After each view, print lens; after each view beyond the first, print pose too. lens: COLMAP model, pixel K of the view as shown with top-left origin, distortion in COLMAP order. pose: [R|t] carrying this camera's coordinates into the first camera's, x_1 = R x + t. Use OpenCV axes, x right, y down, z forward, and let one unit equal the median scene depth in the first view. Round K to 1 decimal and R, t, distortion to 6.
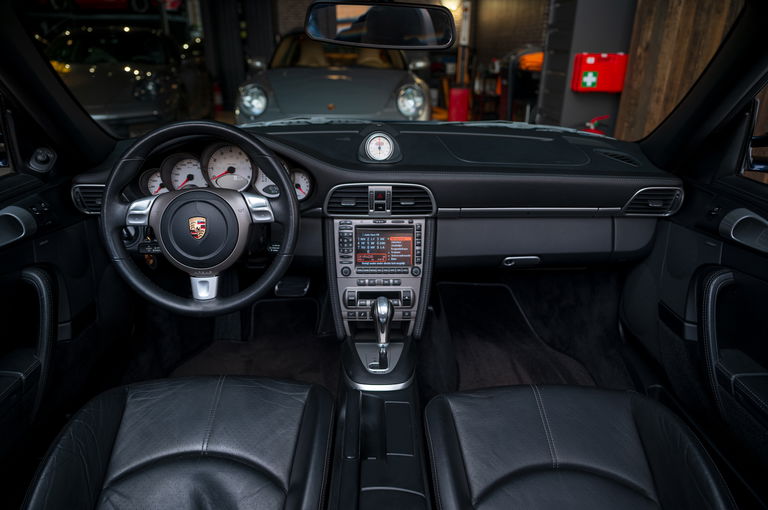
lens RADIAL K [[514.9, 0, 384.0], [0, 514.9, 255.0], [0, 0, 1]] dist [0.052452, 0.000257]
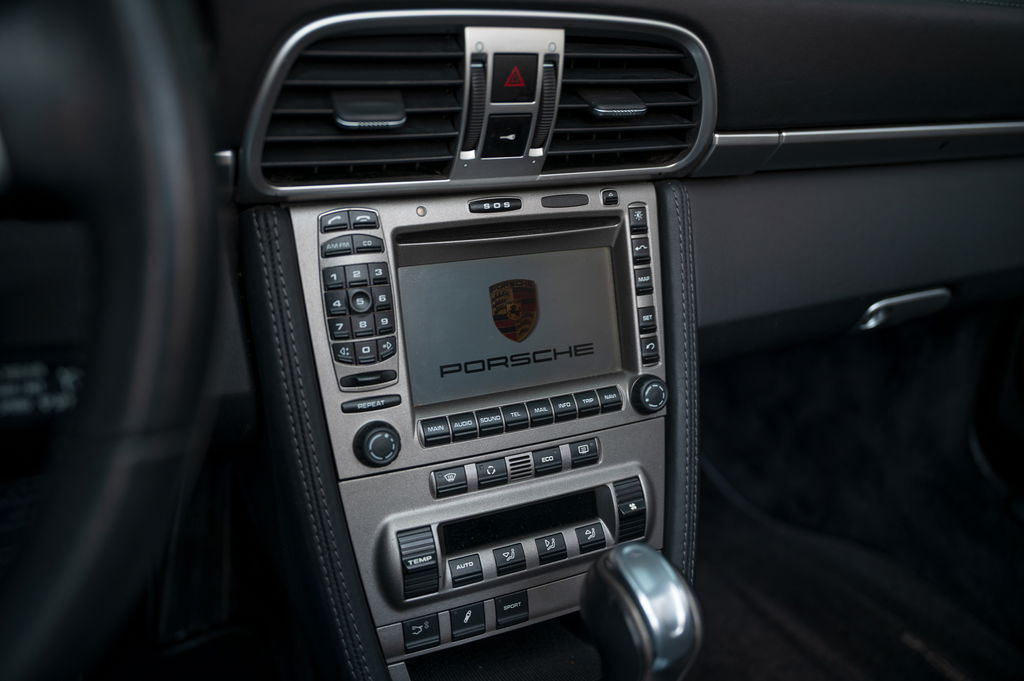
lens RADIAL K [[842.8, 0, 512.0], [0, 842.8, 340.5], [0, 0, 1]] dist [0.012457, 0.006643]
pose [[0.917295, -0.128637, 0.376859, -0.150685], [0.126446, 0.991500, 0.030662, -0.015676], [-0.377599, 0.019526, 0.925763, 0.648847]]
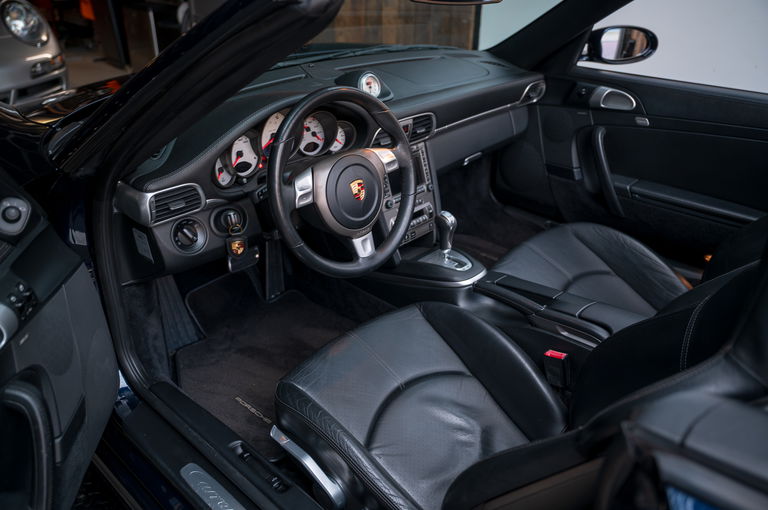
lens RADIAL K [[636.3, 0, 384.0], [0, 636.3, 255.0], [0, 0, 1]] dist [0.008664, 0.001235]
pose [[0.704047, -0.334231, 0.626584, -0.965342], [0.262312, 0.942320, 0.207909, -0.151049], [-0.659932, 0.017983, 0.751110, -0.007471]]
